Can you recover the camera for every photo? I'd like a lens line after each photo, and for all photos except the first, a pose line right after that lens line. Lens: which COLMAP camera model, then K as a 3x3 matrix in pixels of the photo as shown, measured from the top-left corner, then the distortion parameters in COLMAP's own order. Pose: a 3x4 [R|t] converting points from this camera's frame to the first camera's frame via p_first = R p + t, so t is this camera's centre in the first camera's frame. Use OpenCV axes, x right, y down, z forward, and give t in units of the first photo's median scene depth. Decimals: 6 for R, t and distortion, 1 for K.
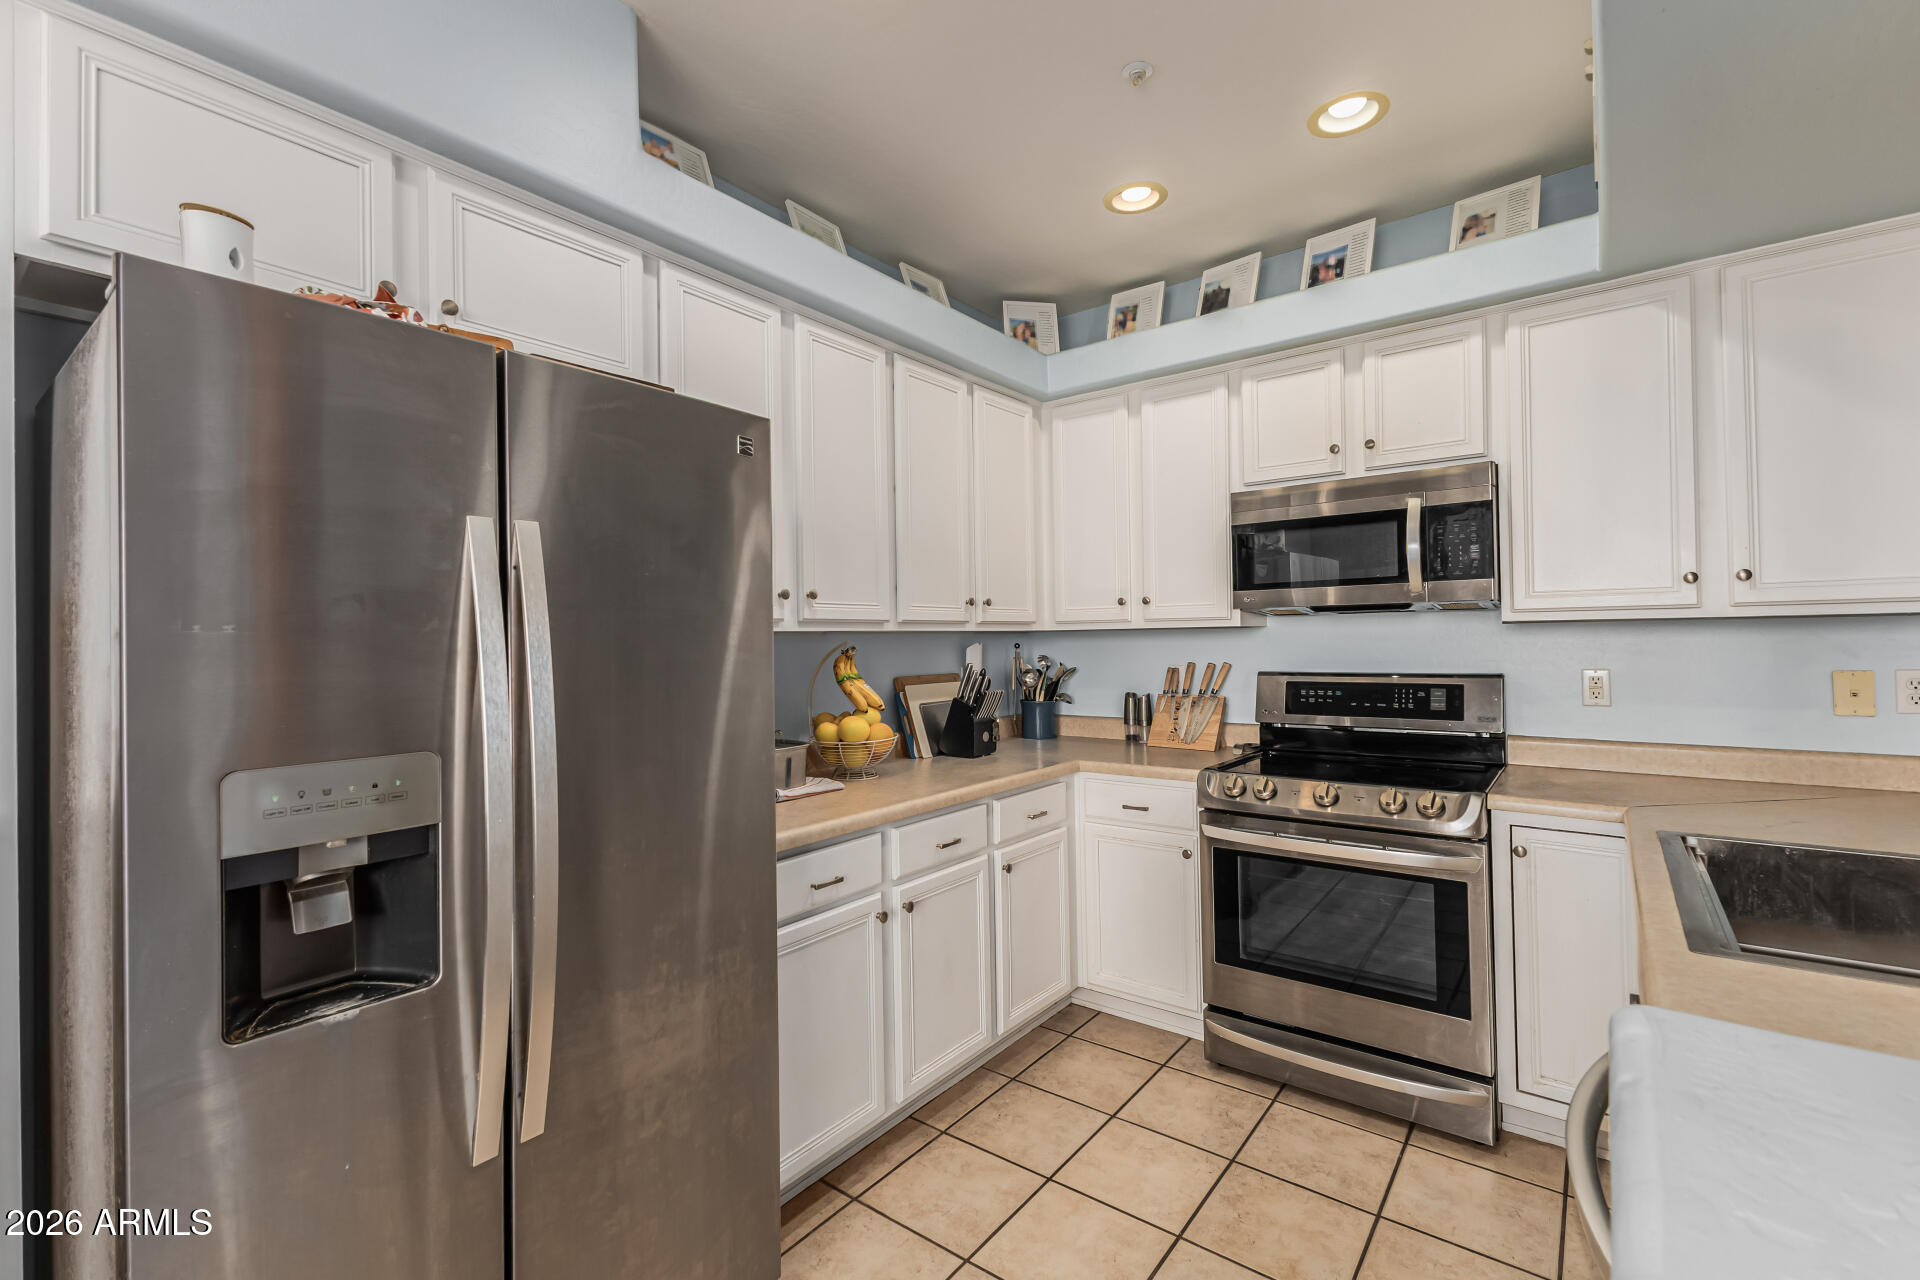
lens RADIAL K [[818.9, 0, 968.3], [0, 818.9, 635.3], [0, 0, 1]] dist [0.000349, -0.002682]
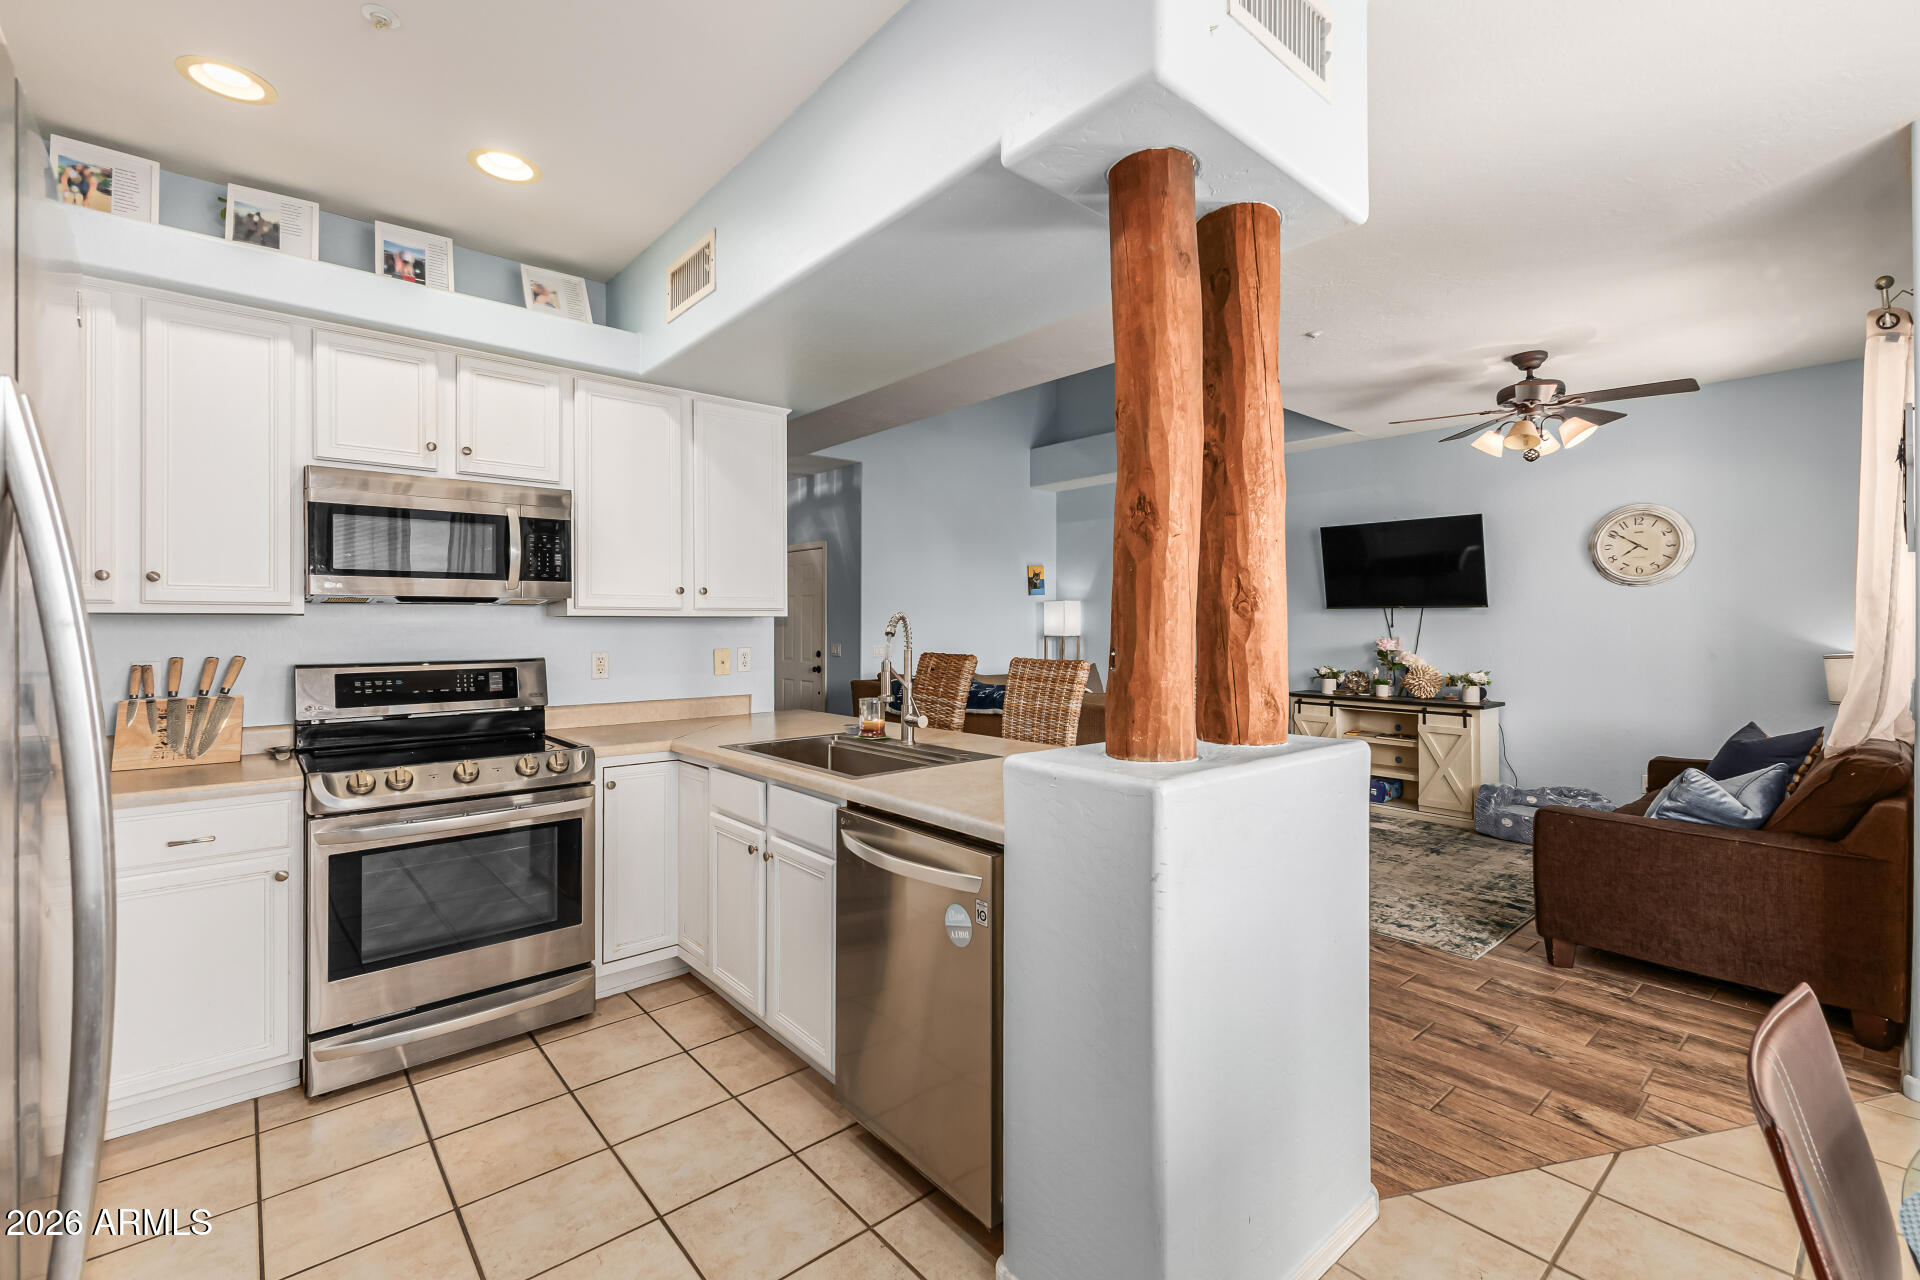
lens RADIAL K [[818.9, 0, 959.5], [0, 818.9, 634.3], [0, 0, 1]] dist [0.000349, -0.002682]
pose [[0.206085, 0.000886, 0.978534, -0.424076], [-0.006840, 0.999976, 0.000535, 0.006212], [-0.978510, -0.006803, 0.206086, 0.119580]]
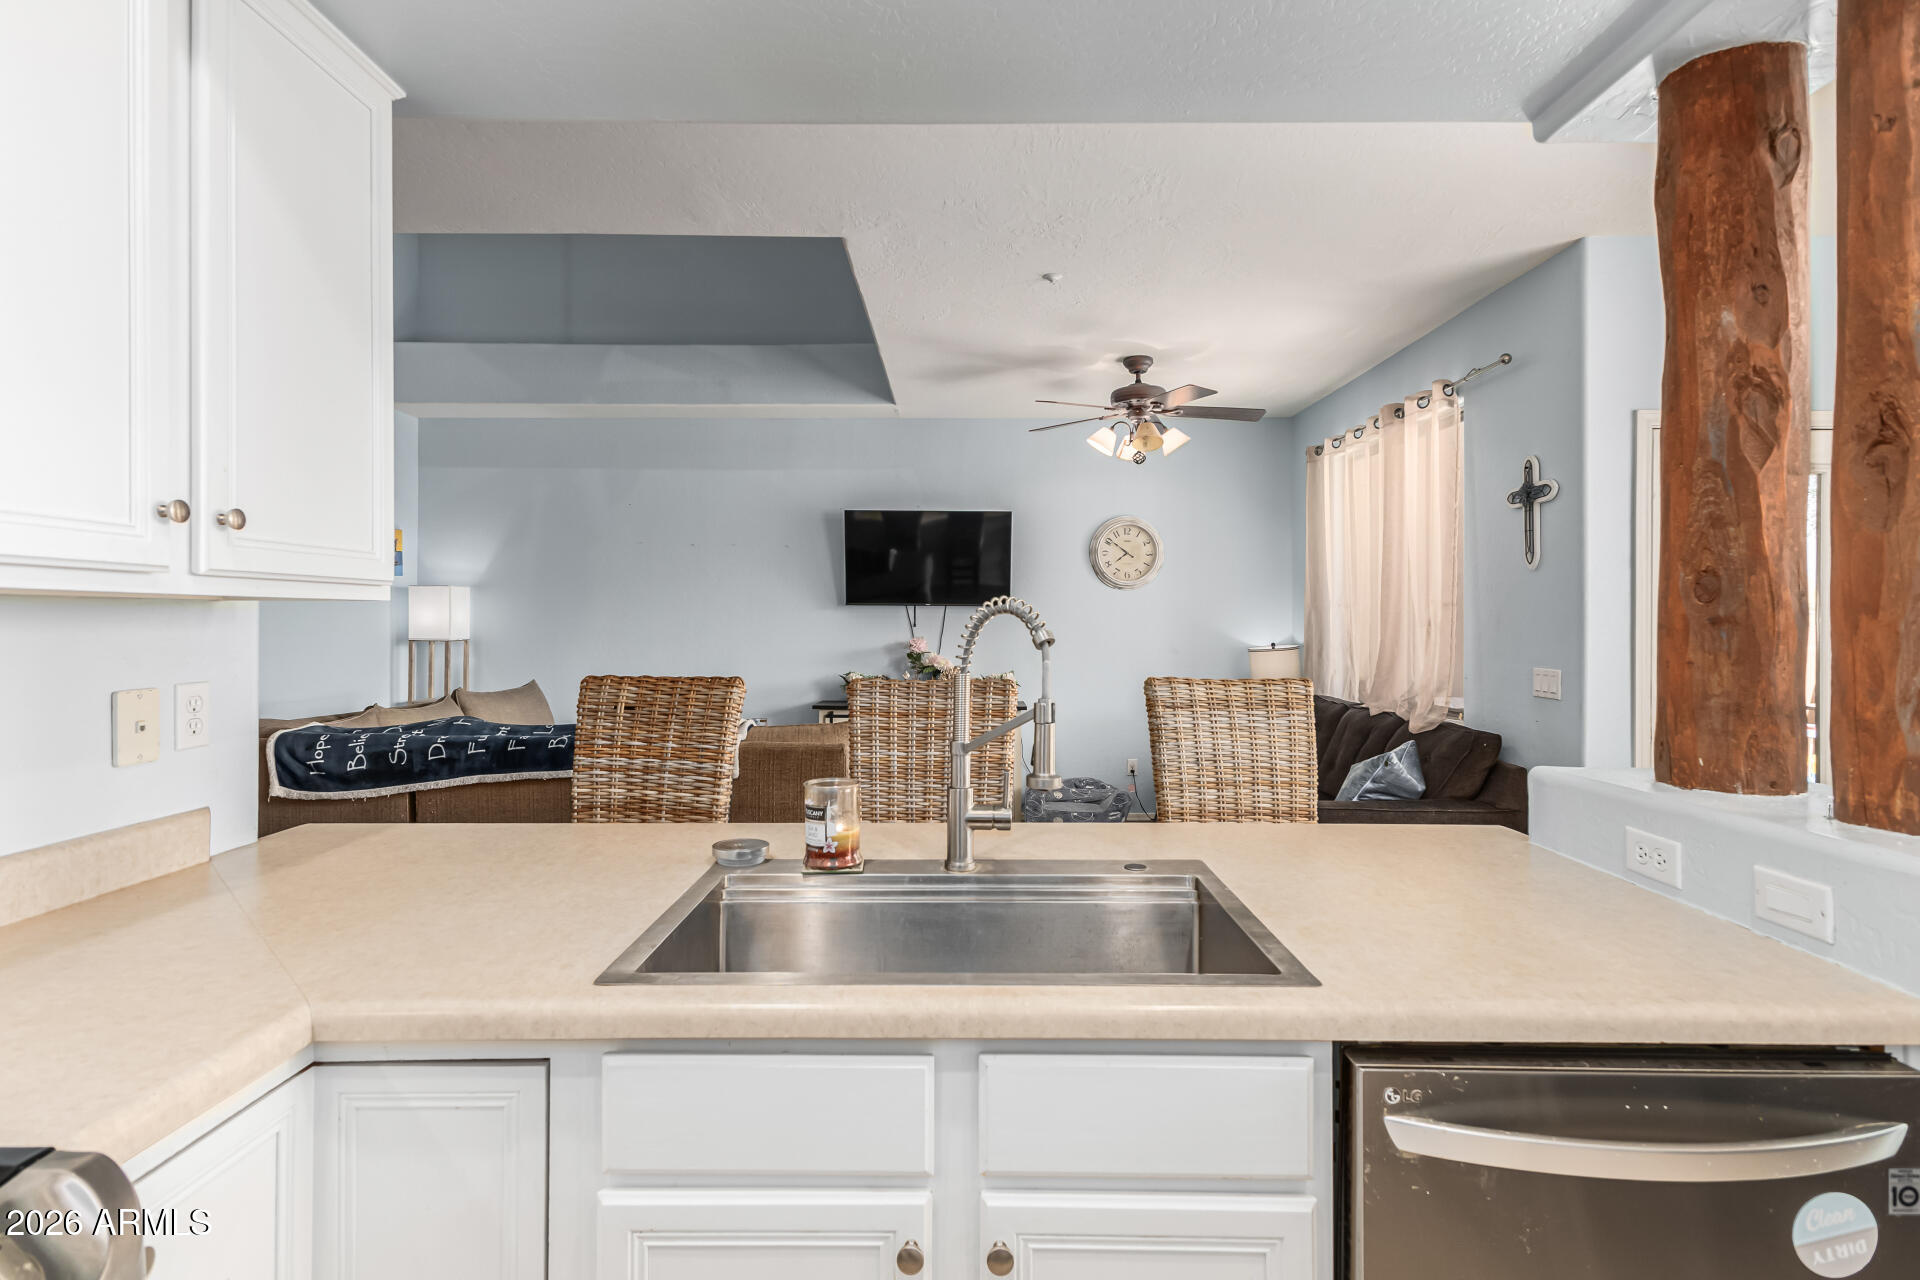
lens RADIAL K [[920.9, 0, 957.0], [0, 920.9, 625.4], [0, 0, 1]] dist [0.010878, -0.000661]
pose [[-0.603082, 0.009402, 0.797624, 0.137561], [0.001014, 0.999939, -0.011021, 0.002477], [-0.797679, -0.005838, -0.603054, 0.761960]]
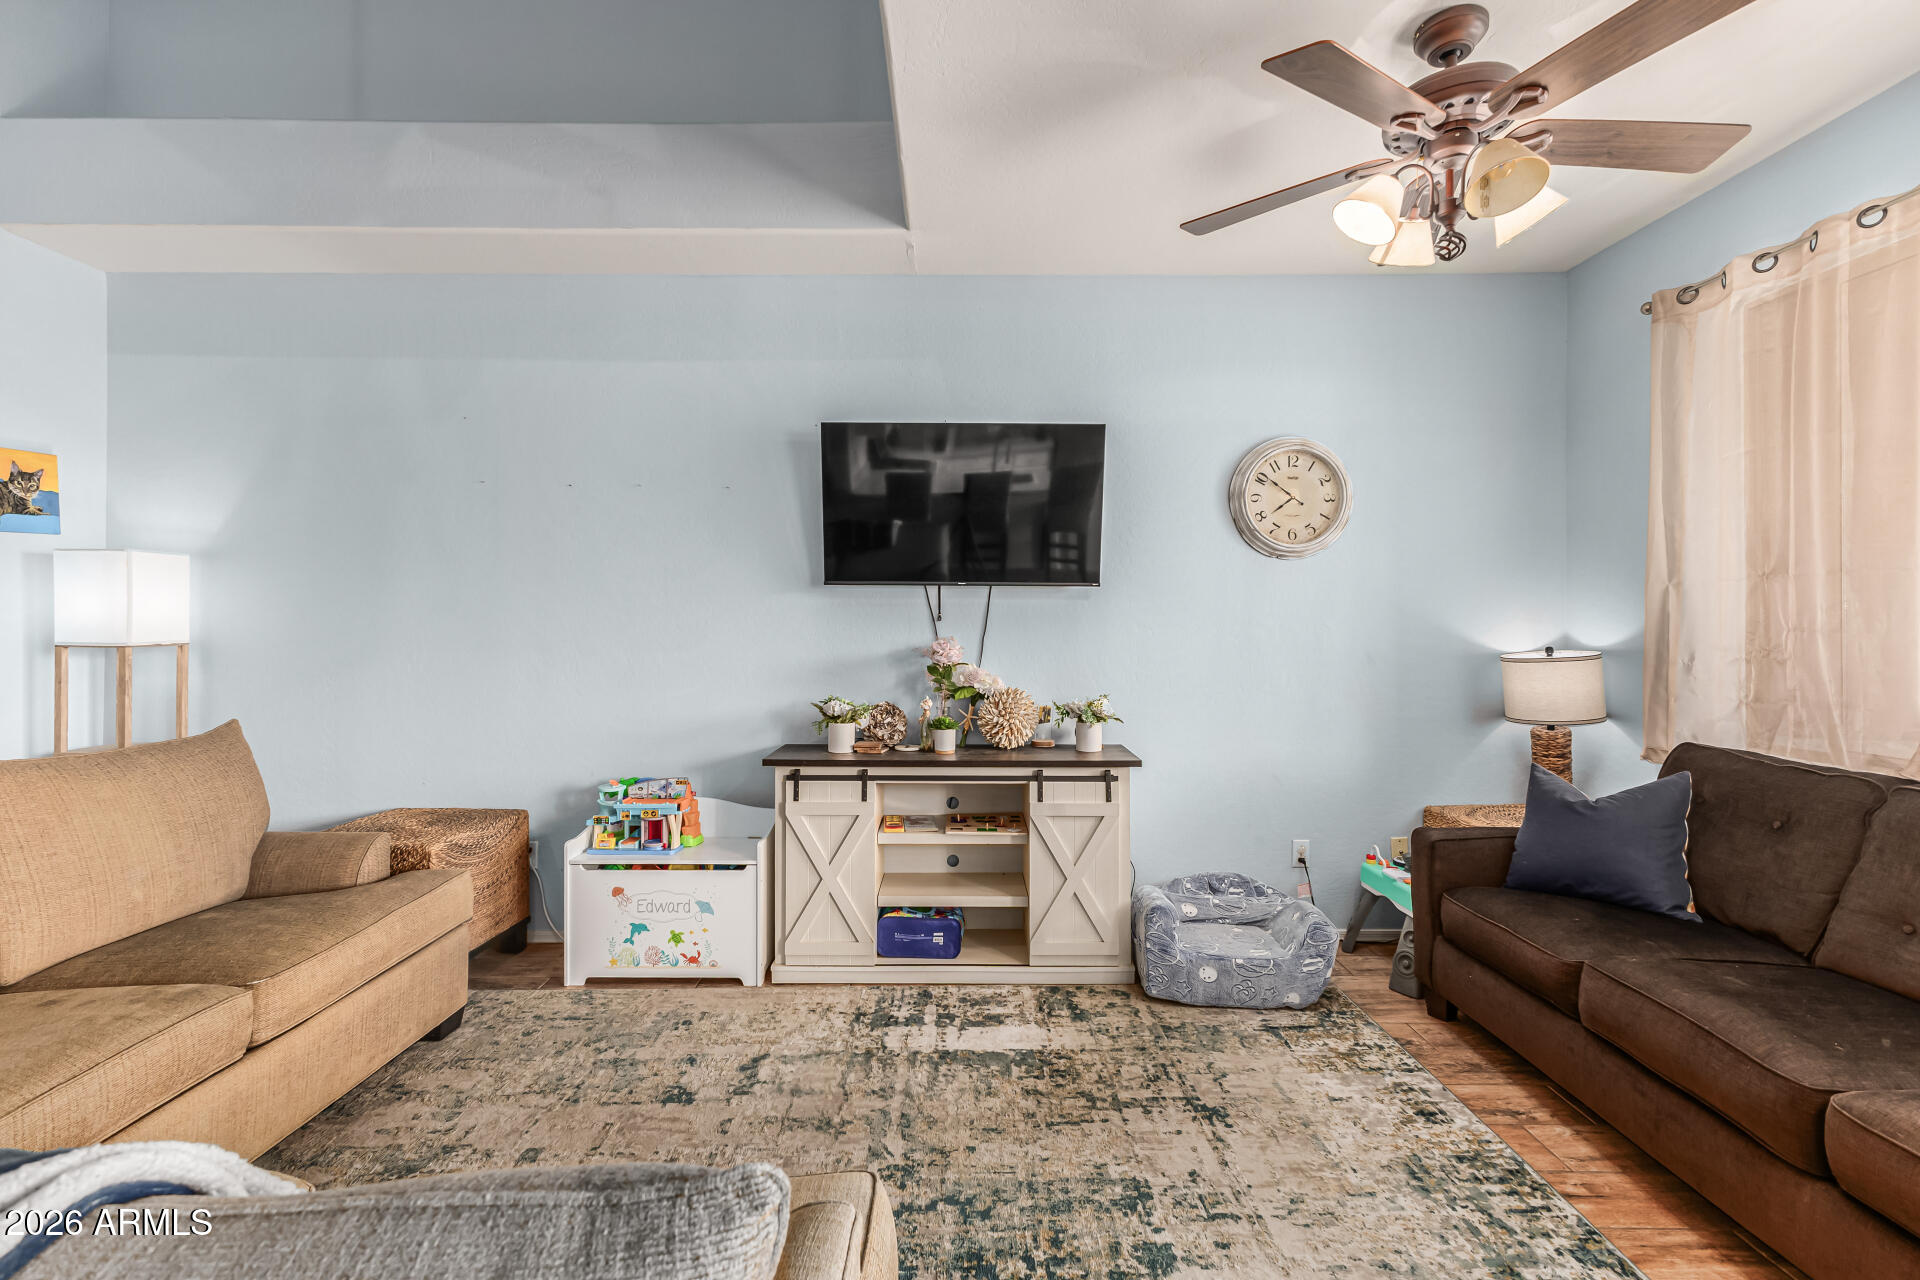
lens RADIAL K [[838.6, 0, 959.0], [0, 838.6, 622.6], [0, 0, 1]] dist [0.003281, 0.000176]
pose [[-0.614942, 0.012186, 0.788478, 1.074741], [0.002898, 0.999909, -0.013193, -0.000186], [-0.788567, -0.005828, -0.614921, 0.179025]]
